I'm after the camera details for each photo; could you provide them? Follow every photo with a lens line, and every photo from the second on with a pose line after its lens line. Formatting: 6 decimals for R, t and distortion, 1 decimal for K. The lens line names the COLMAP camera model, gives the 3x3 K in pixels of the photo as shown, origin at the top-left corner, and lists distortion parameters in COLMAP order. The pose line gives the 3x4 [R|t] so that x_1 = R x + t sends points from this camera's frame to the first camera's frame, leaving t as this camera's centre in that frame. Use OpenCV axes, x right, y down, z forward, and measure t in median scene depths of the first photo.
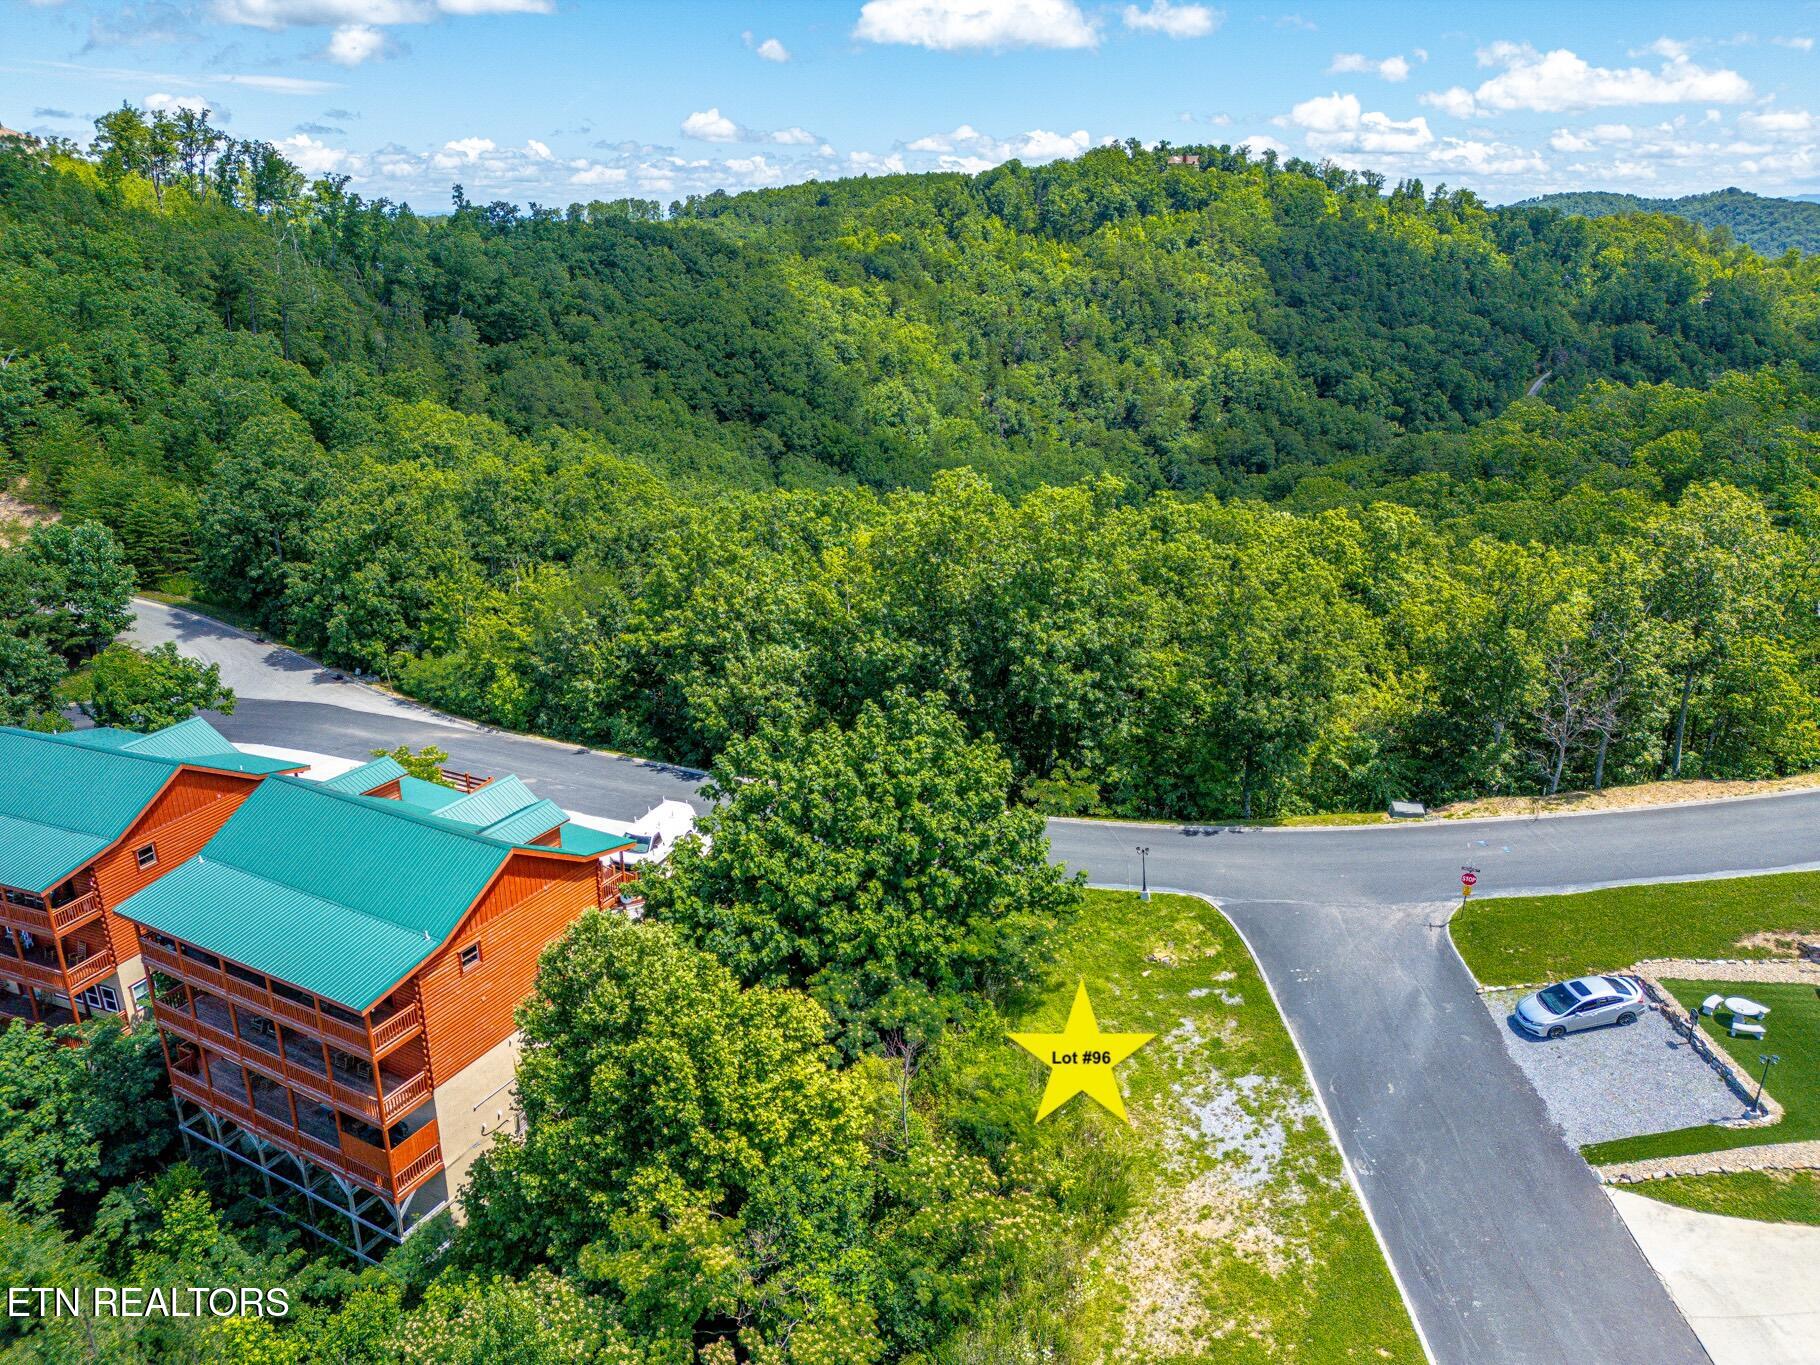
lens RADIAL K [[1301.4, 0, 911.8], [0, 1301.4, 700.1], [0, 0, 1]] dist [0.066580, -0.060651]
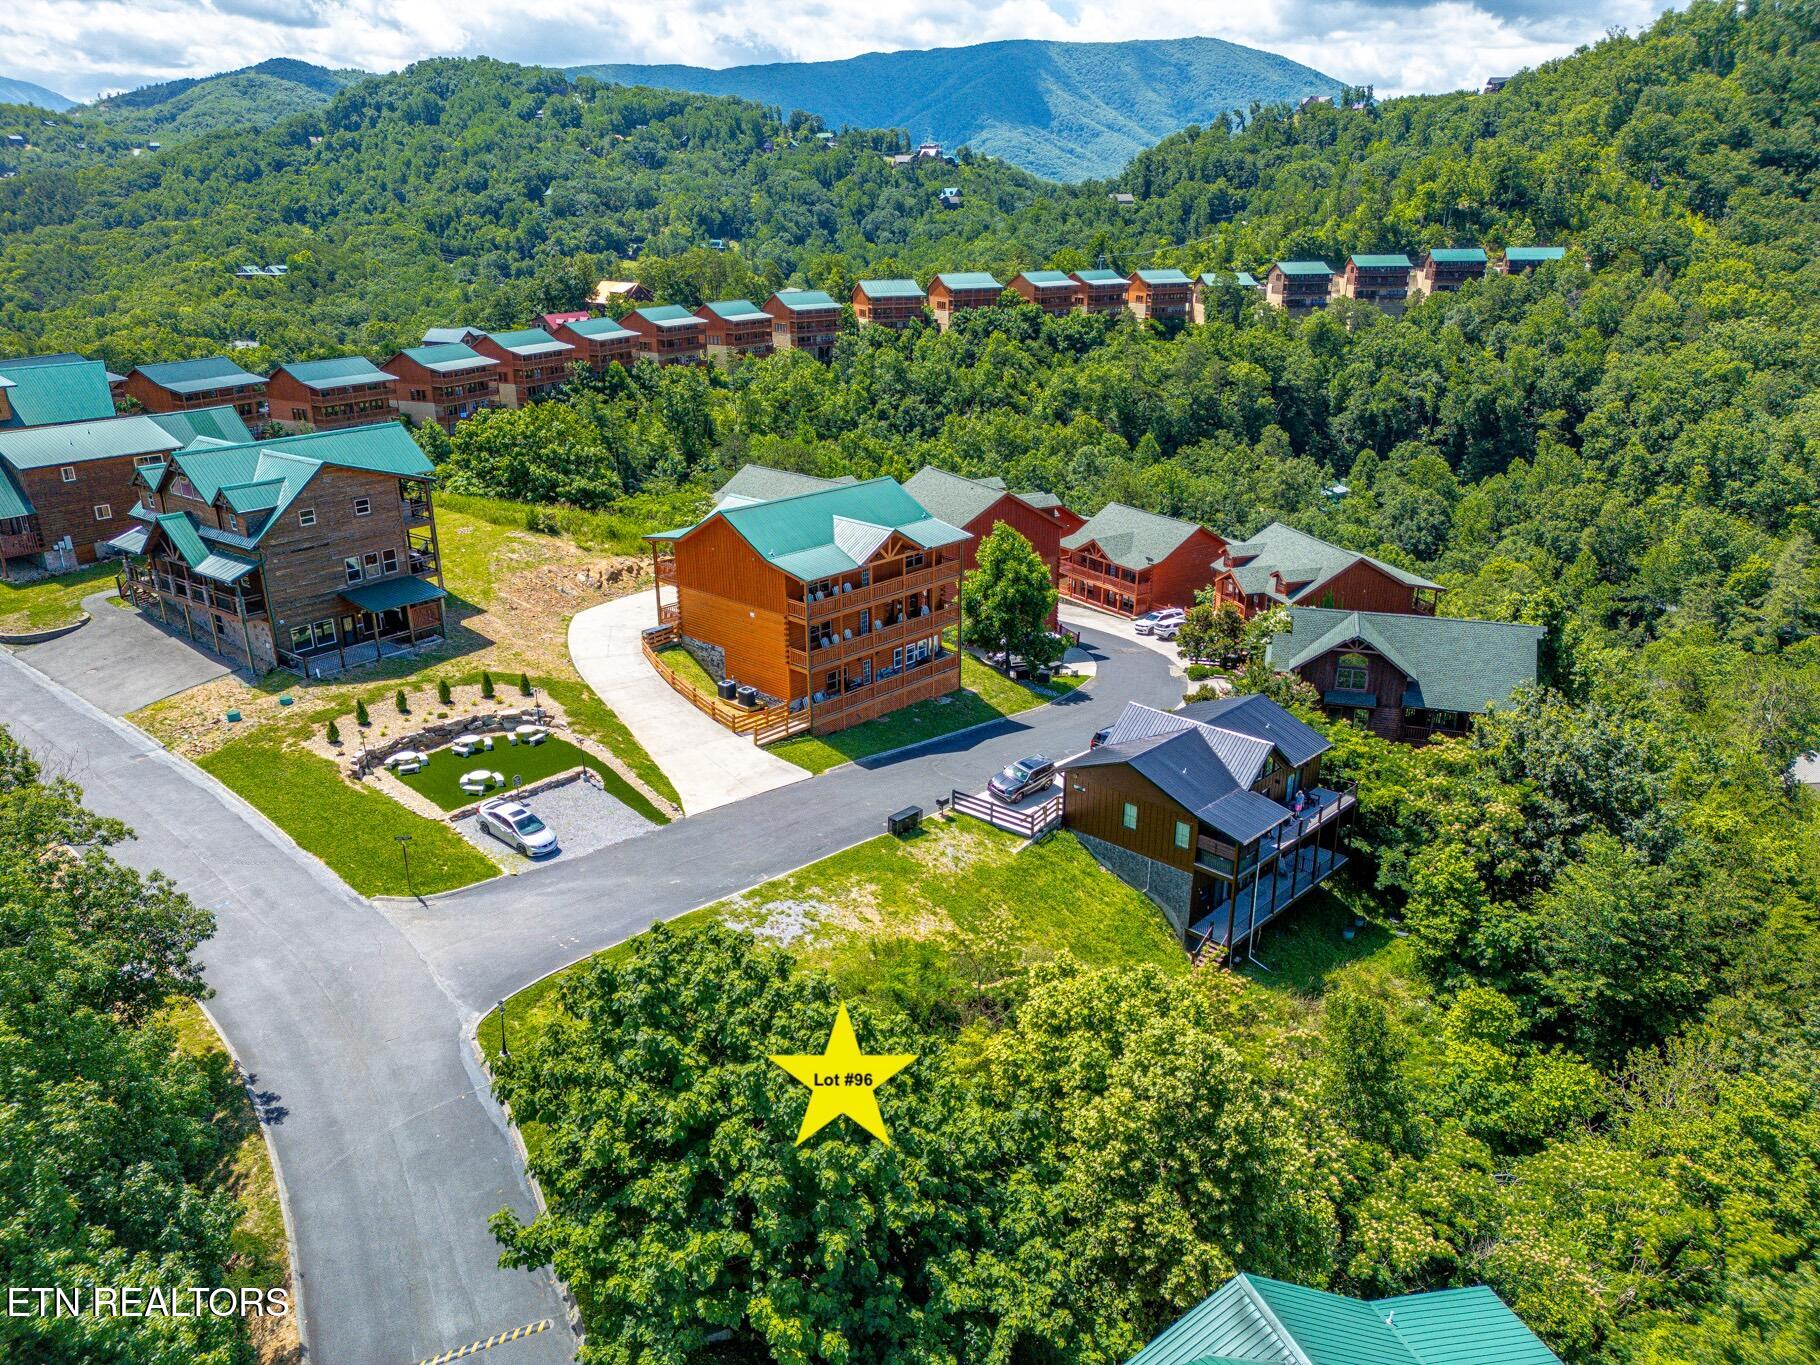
lens RADIAL K [[1301.4, 0, 909.9], [0, 1301.4, 701.2], [0, 0, 1]] dist [0.066580, -0.060651]
pose [[-0.749922, -0.235863, 0.618050, -0.439598], [0.230641, 0.782434, 0.578448, -0.418172], [-0.620018, 0.576338, -0.532365, 1.115589]]
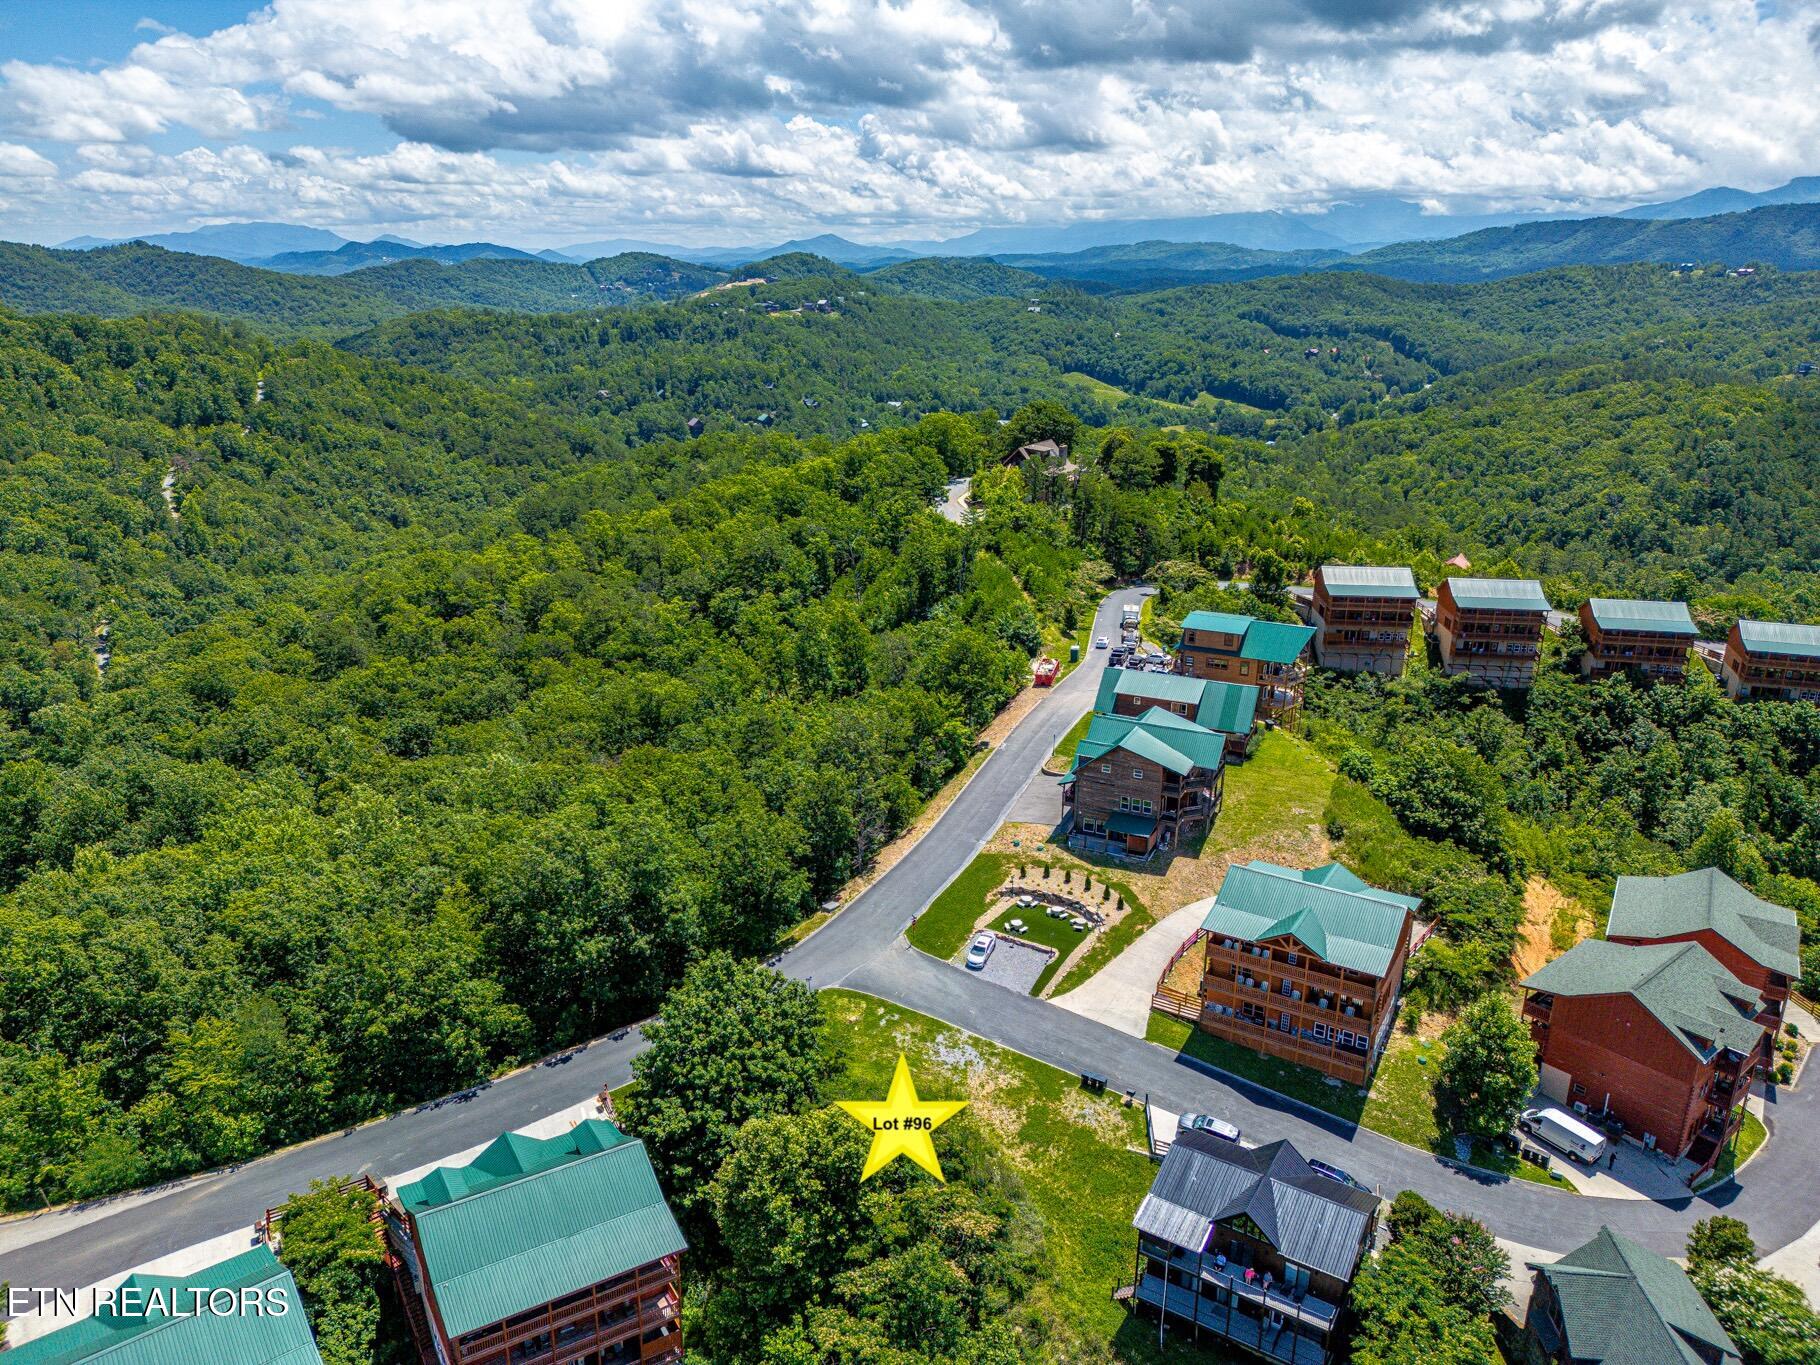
lens RADIAL K [[1301.4, 0, 906.2], [0, 1301.4, 691.4], [0, 0, 1]] dist [0.066580, -0.060651]
pose [[0.503182, -0.271263, 0.820502, -1.212391], [0.294677, 0.946412, 0.132175, -0.498567], [-0.812387, 0.175275, 0.556152, -0.296123]]
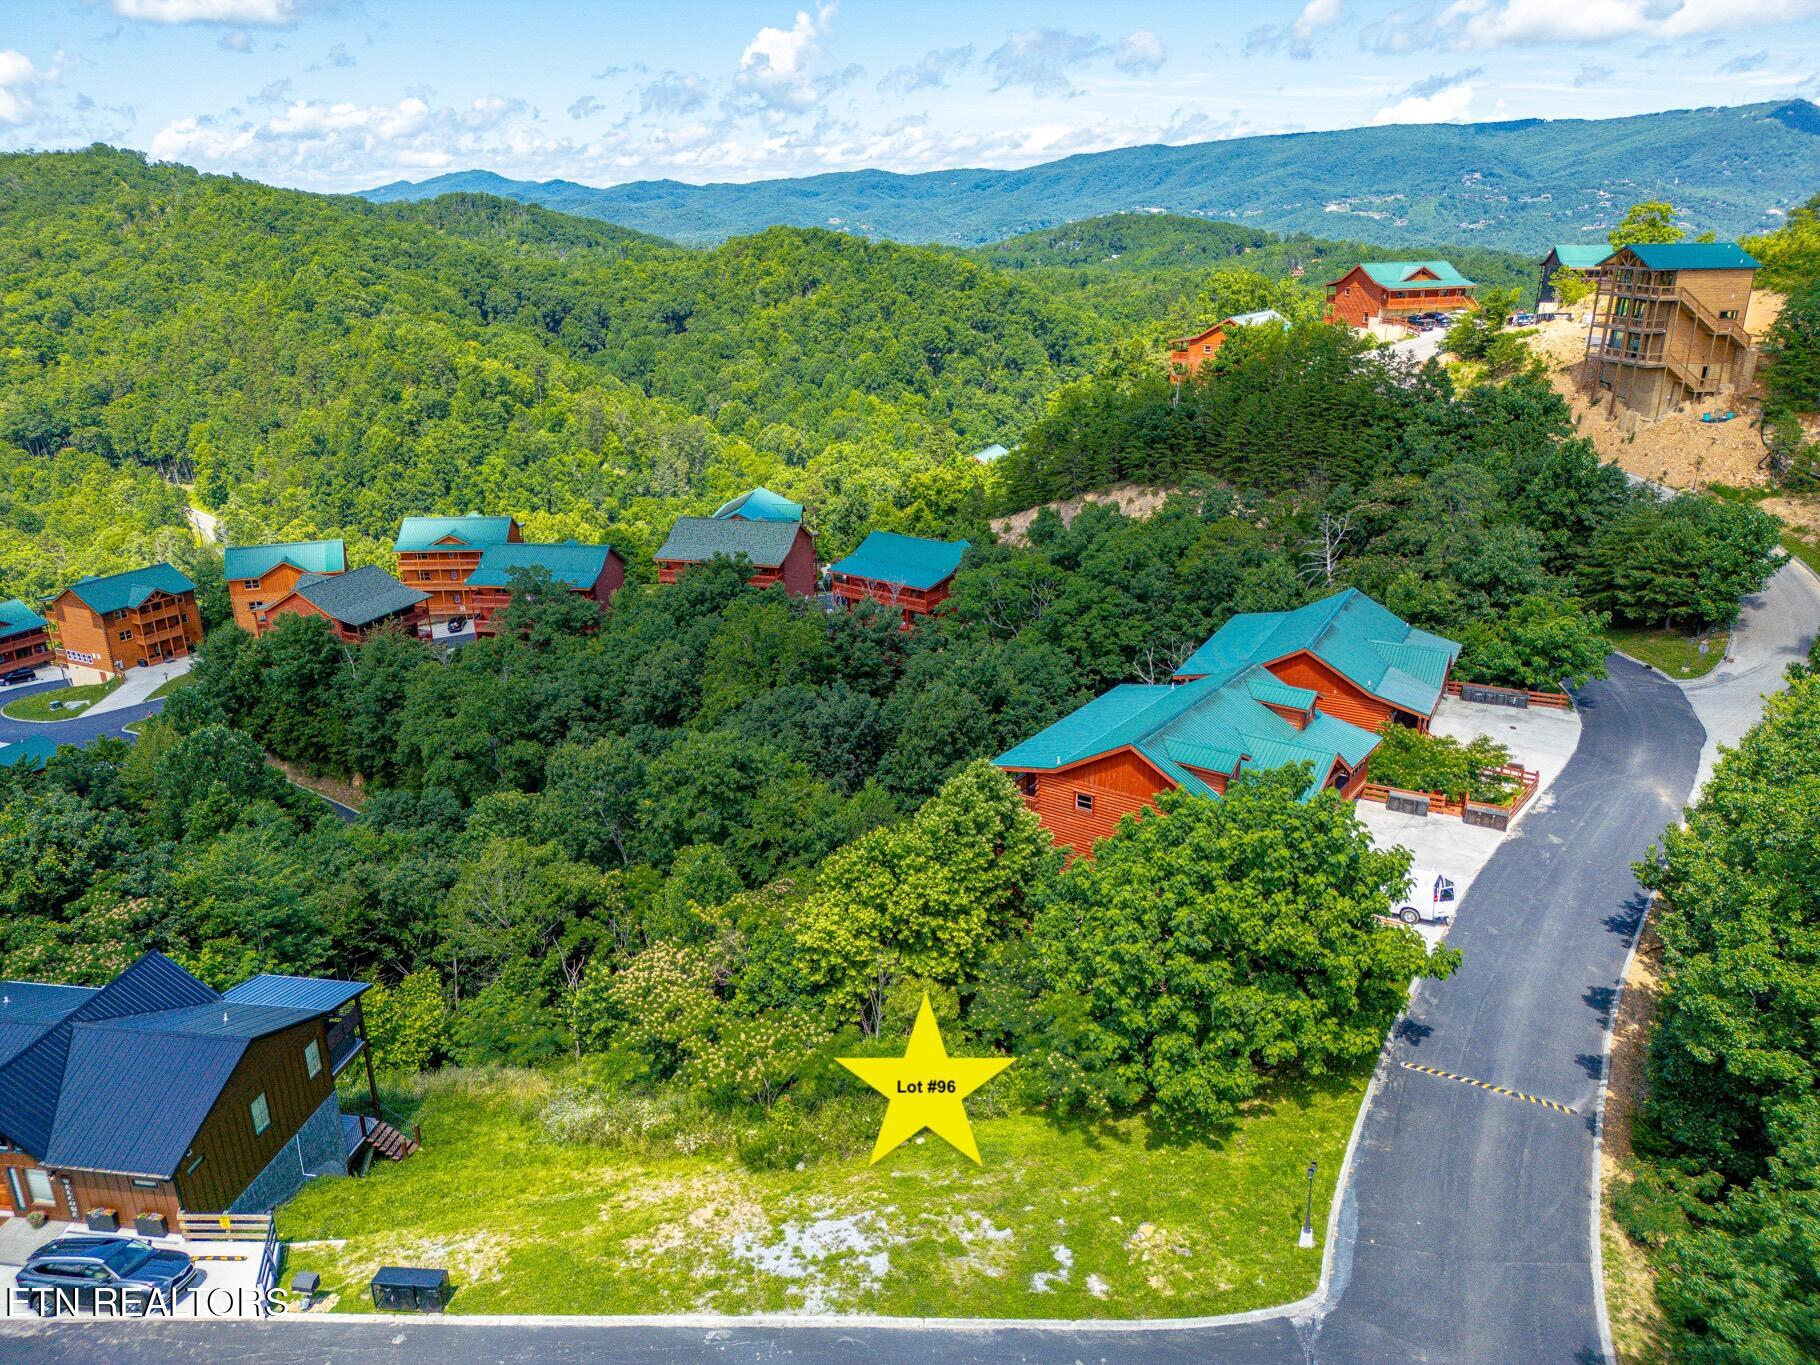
lens RADIAL K [[1301.4, 0, 907.0], [0, 1301.4, 697.7], [0, 0, 1]] dist [0.066580, -0.060651]
pose [[-0.115849, 0.343891, -0.931836, 0.698893], [-0.341279, 0.867255, 0.362487, -0.245011], [0.932796, 0.360010, 0.016892, 0.688229]]
